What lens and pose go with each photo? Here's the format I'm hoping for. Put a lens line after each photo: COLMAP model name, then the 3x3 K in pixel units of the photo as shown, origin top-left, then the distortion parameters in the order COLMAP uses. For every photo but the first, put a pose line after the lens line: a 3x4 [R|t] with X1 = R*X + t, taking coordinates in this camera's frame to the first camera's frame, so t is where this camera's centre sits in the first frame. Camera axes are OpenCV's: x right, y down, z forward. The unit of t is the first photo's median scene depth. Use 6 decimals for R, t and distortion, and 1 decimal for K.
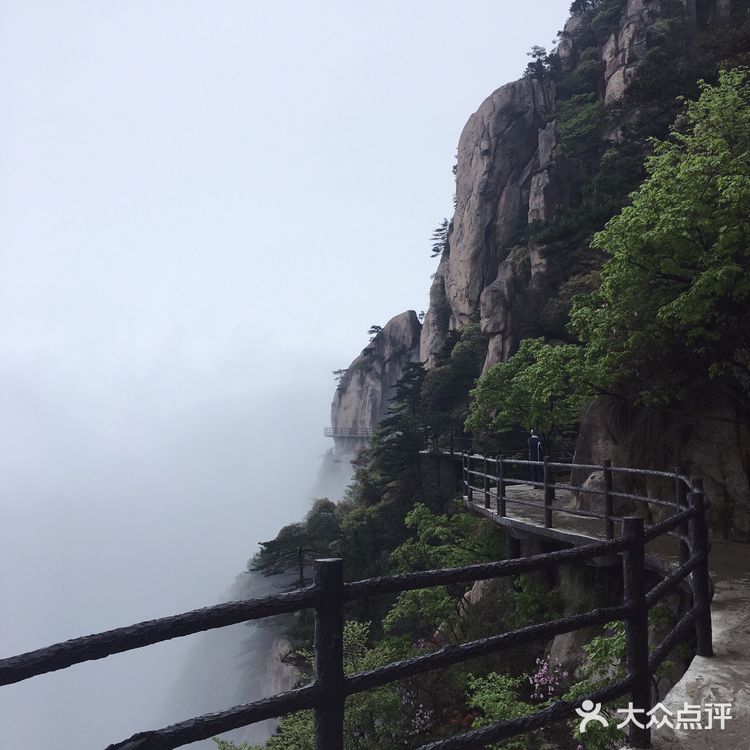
lens RADIAL K [[846.9, 0, 375.0], [0, 846.9, 375.0], [0, 0, 1]] dist [0.025509, 0.017264]
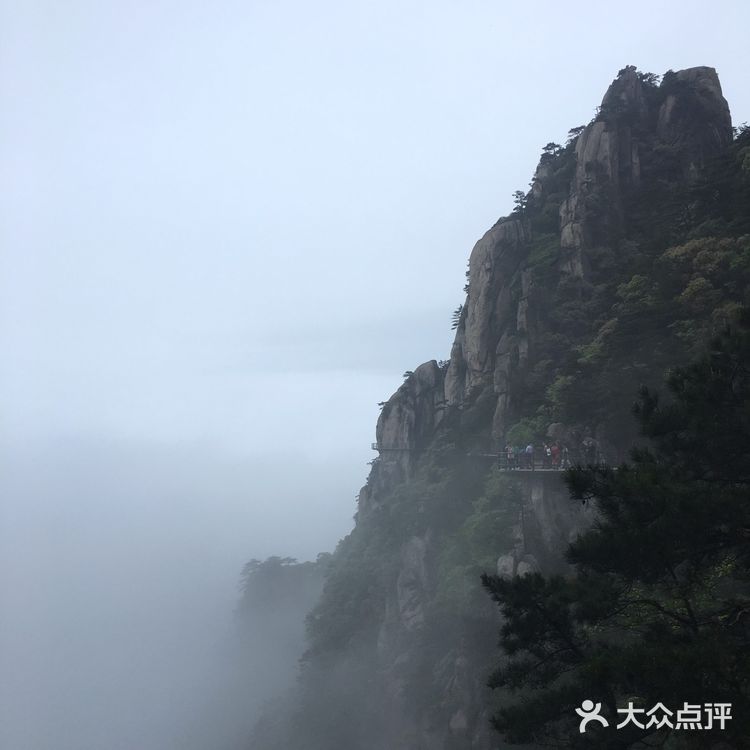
lens RADIAL K [[846.9, 0, 375.0], [0, 846.9, 375.0], [0, 0, 1]] dist [0.025509, 0.017264]
pose [[0.999715, -0.013081, 0.019981, -0.113401], [0.013438, 0.999750, -0.017863, -0.036415], [-0.019743, 0.018127, 0.999641, -0.566762]]
